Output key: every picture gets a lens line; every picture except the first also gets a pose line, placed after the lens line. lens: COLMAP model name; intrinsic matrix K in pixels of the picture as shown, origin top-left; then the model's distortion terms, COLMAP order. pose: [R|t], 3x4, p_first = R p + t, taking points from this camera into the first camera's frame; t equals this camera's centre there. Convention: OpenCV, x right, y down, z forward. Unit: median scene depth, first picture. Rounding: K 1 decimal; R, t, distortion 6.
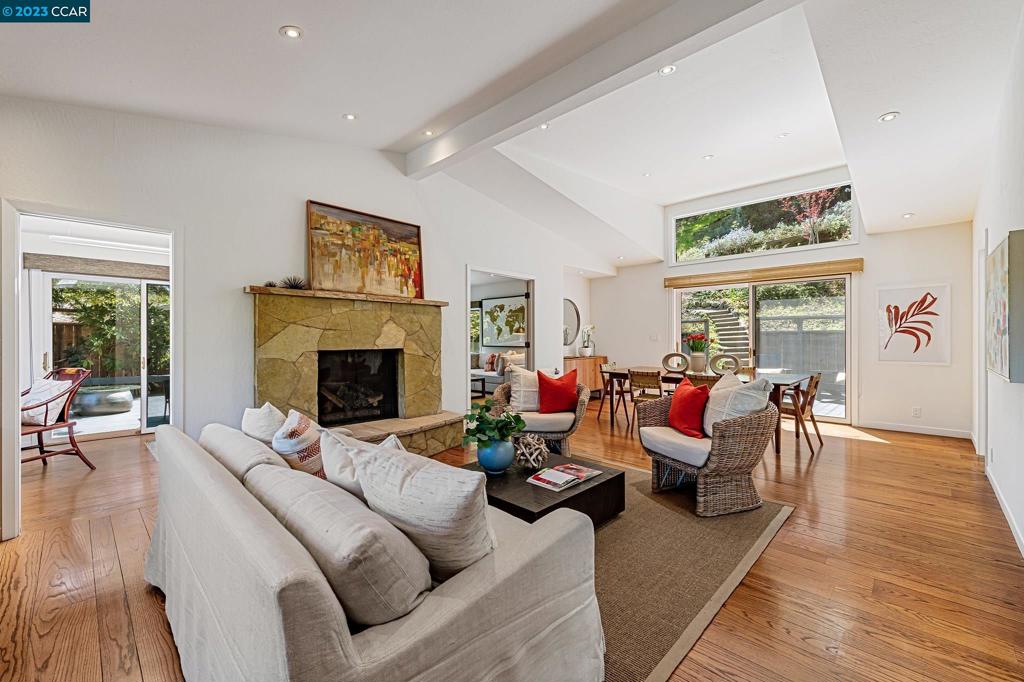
lens RADIAL K [[419.8, 0, 511.1], [0, 419.8, 342.1], [0, 0, 1]] dist [0.005971, -0.000338]
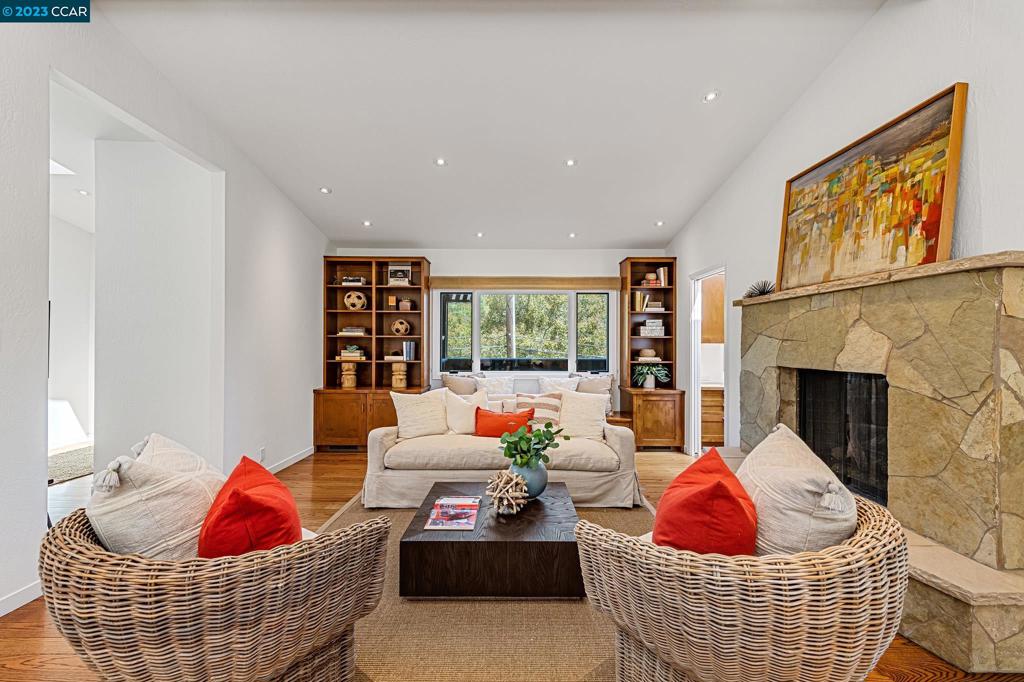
lens RADIAL K [[419.8, 0, 512.5], [0, 419.8, 340.1], [0, 0, 1]] dist [0.005971, -0.000338]
pose [[-0.711439, -0.006998, -0.702713, 0.420279], [-0.006045, 0.999974, -0.003839, -0.021668], [0.702722, 0.001517, -0.711463, 1.082297]]
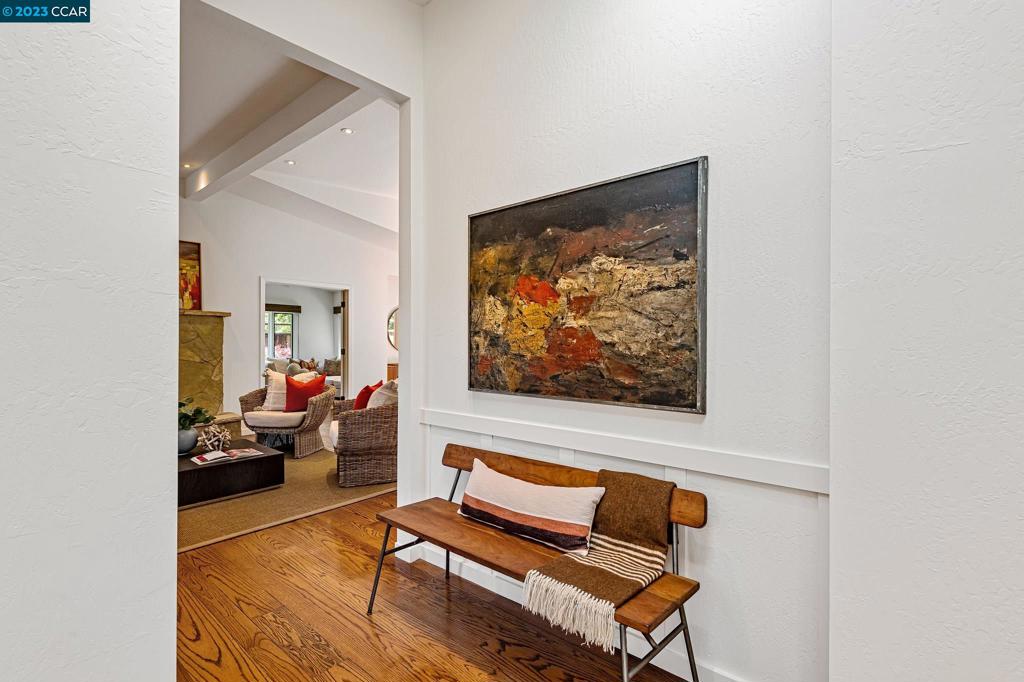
lens RADIAL K [[478.6, 0, 513.3], [0, 478.6, 344.3], [0, 0, 1]] dist [0.000542, 0.000026]
pose [[0.998304, 0.003987, 0.058072, 0.577191], [-0.003759, 0.999985, -0.004046, -0.011815], [-0.058088, 0.003821, 0.998304, -0.321884]]
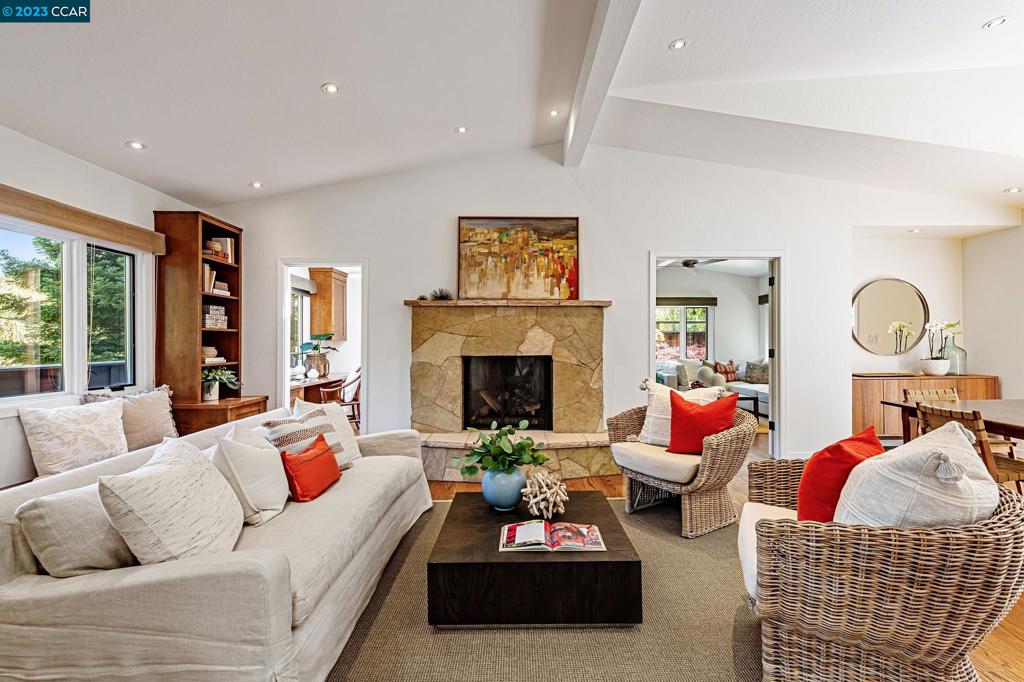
lens RADIAL K [[457.1, 0, 512.4], [0, 457.1, 342.4], [0, 0, 1]] dist [0.012471, -0.000936]
pose [[0.697554, 0.000187, -0.716532, 0.411879], [-0.004542, 0.999981, -0.004160, -0.009068], [0.716518, 0.006156, 0.697541, 0.251985]]
